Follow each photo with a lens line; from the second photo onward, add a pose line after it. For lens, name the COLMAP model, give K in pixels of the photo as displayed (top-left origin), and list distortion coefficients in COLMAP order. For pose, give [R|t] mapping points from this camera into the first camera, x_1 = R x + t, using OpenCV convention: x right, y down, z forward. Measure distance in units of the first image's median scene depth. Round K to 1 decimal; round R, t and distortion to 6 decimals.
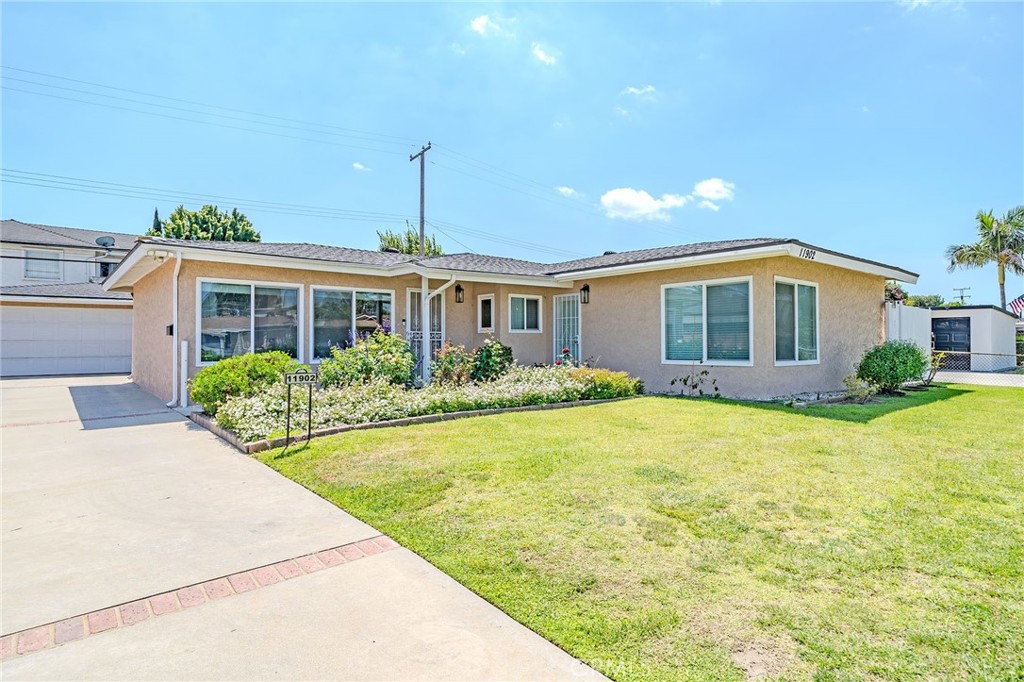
lens RADIAL K [[543.5, 0, 508.8], [0, 543.5, 337.7], [0, 0, 1]] dist [-0.000086, 0.001928]
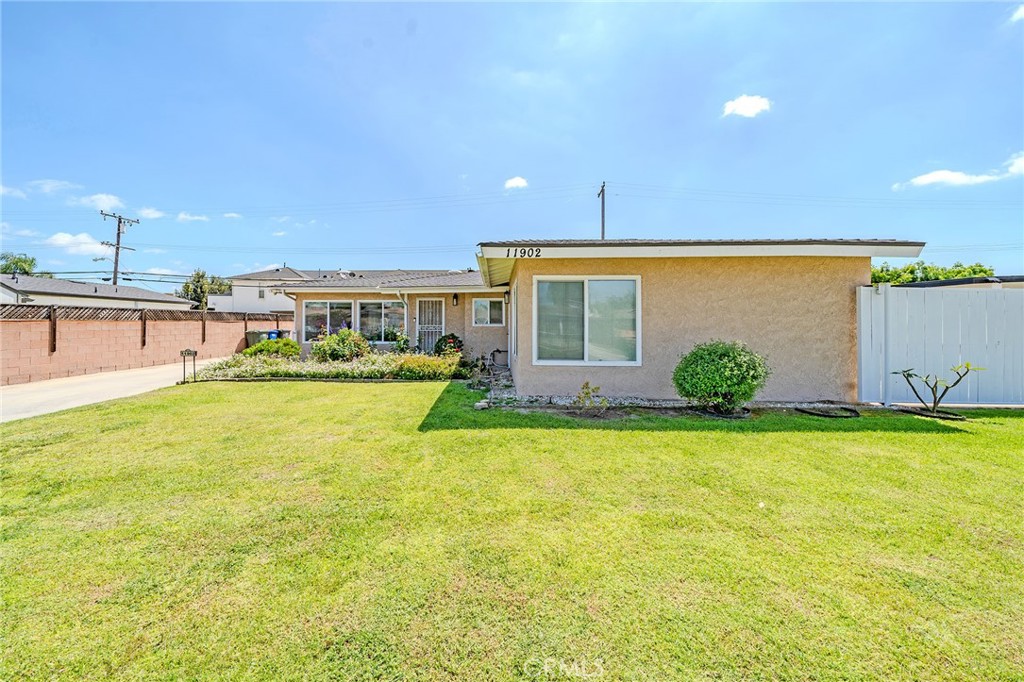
lens RADIAL K [[362.3, 0, 515.0], [0, 362.3, 338.2], [0, 0, 1]] dist [-0.002075, -0.000037]
pose [[0.769702, 0.031670, -0.637617, 0.842050], [0.001474, 0.998678, 0.051383, -0.032406], [0.638401, -0.040489, 0.768638, 0.414734]]
